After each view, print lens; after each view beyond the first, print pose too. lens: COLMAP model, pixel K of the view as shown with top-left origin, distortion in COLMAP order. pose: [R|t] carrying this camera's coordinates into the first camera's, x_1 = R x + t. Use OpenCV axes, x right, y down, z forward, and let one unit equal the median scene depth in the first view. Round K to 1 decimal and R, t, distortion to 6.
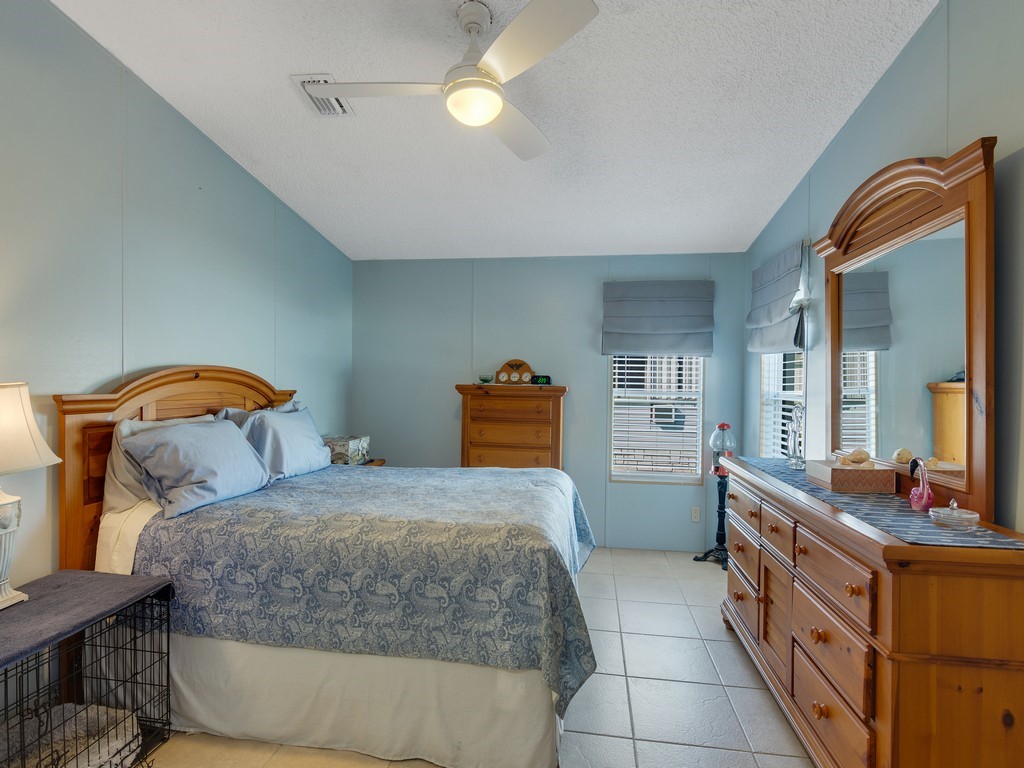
lens RADIAL K [[525.7, 0, 510.8], [0, 525.7, 384.7], [0, 0, 1]] dist [0.003282, -0.000042]
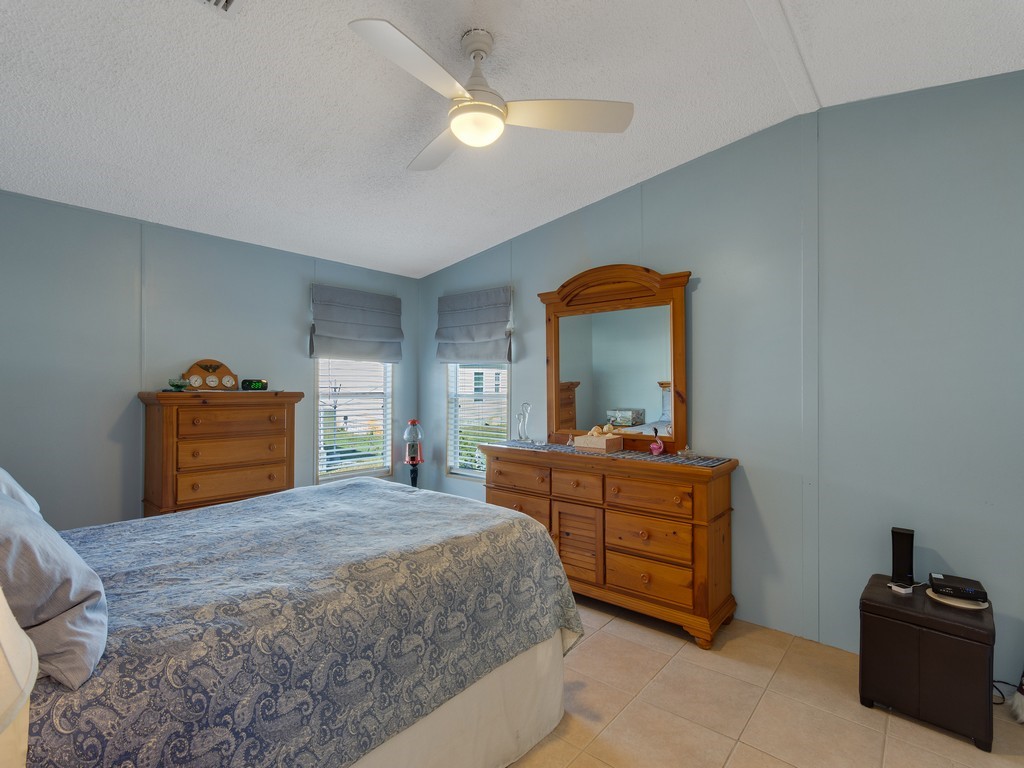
lens RADIAL K [[496.7, 0, 512.0], [0, 496.7, 382.6], [0, 0, 1]] dist [0.009651, -0.004643]
pose [[0.522890, -0.006212, 0.852378, -0.590816], [0.006754, 0.999972, 0.003144, -0.017337], [-0.852374, 0.004113, 0.522917, 0.295463]]
